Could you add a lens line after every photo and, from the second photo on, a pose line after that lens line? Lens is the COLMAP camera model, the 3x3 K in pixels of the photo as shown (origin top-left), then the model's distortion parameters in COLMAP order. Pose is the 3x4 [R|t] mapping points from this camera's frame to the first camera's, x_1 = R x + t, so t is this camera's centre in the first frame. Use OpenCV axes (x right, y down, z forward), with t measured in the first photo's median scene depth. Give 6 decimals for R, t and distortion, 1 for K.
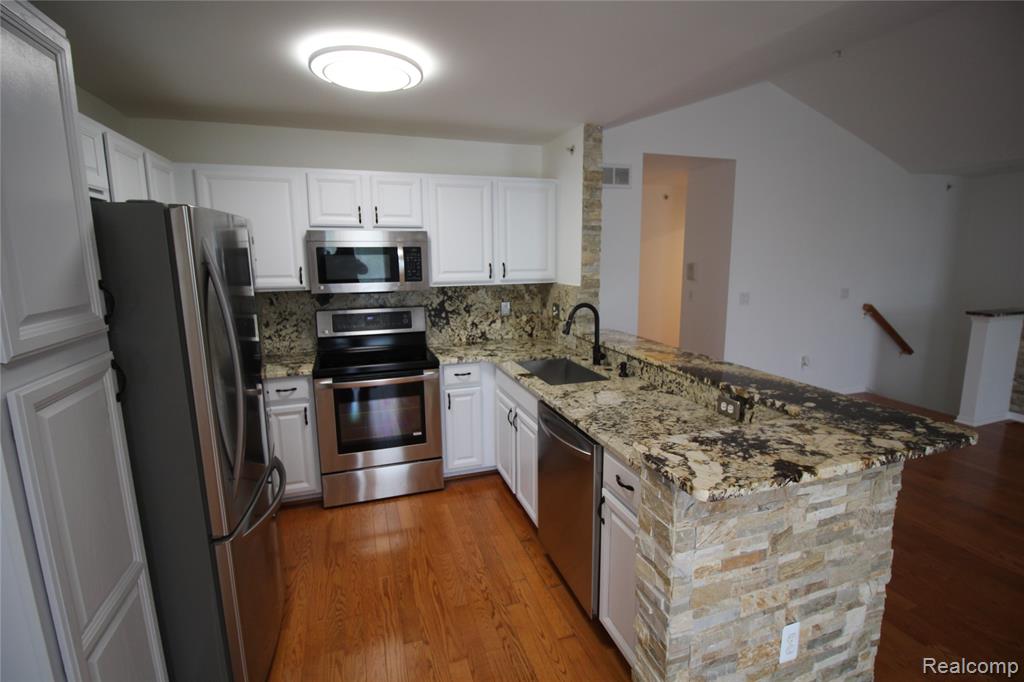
lens RADIAL K [[471.5, 0, 514.8], [0, 471.5, 338.6], [0, 0, 1]] dist [-0.010604, -0.001024]
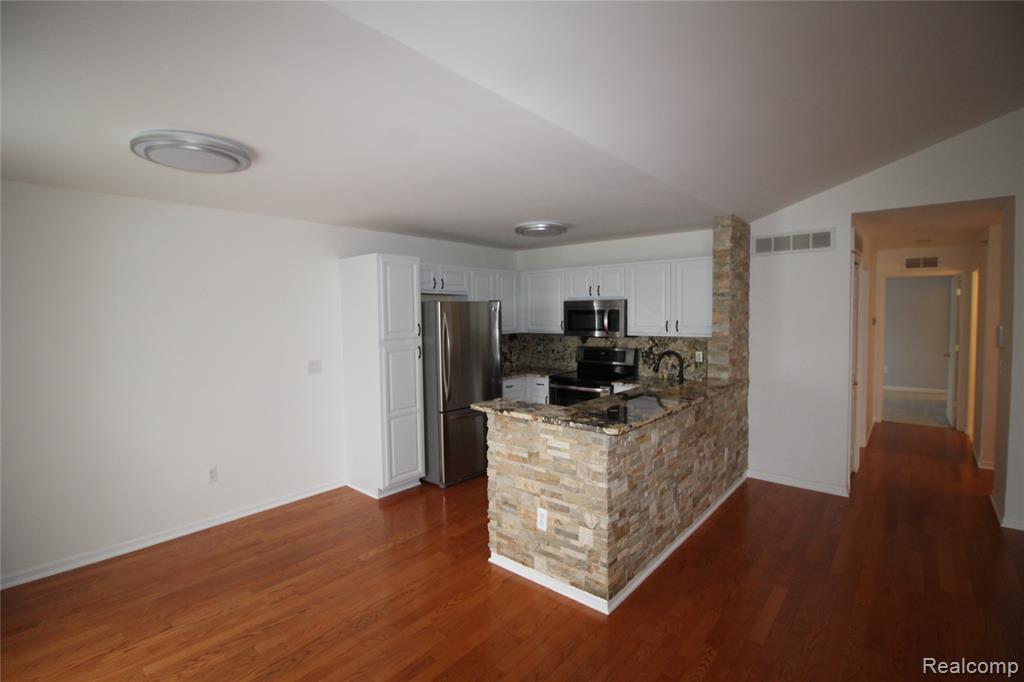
lens RADIAL K [[471.5, 0, 511.6], [0, 471.5, 338.2], [0, 0, 1]] dist [-0.010604, -0.001024]
pose [[0.513131, 0.051060, -0.856790, 0.844211], [-0.144426, 0.989132, -0.027550, -0.005361], [0.846072, 0.137880, 0.514929, -0.080980]]
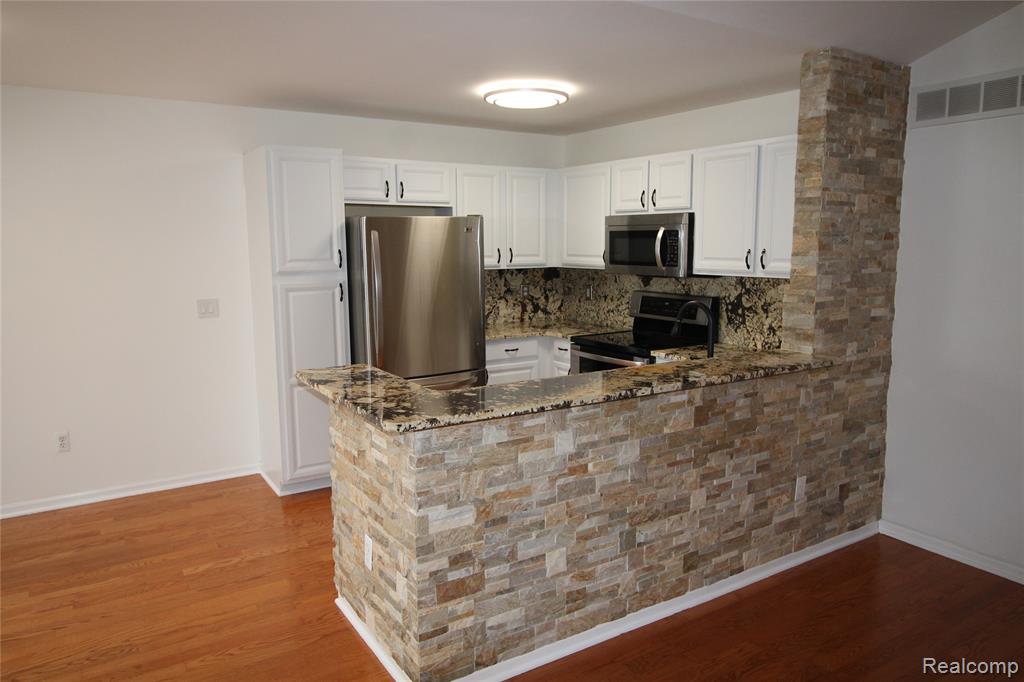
lens RADIAL K [[702.1, 0, 511.6], [0, 702.1, 339.1], [0, 0, 1]] dist [0.001761, -0.000831]
pose [[0.241869, 0.144248, -0.959527, 0.943994], [-0.167136, 0.980301, 0.105240, -0.066022], [0.955806, 0.134918, 0.261214, 0.314464]]
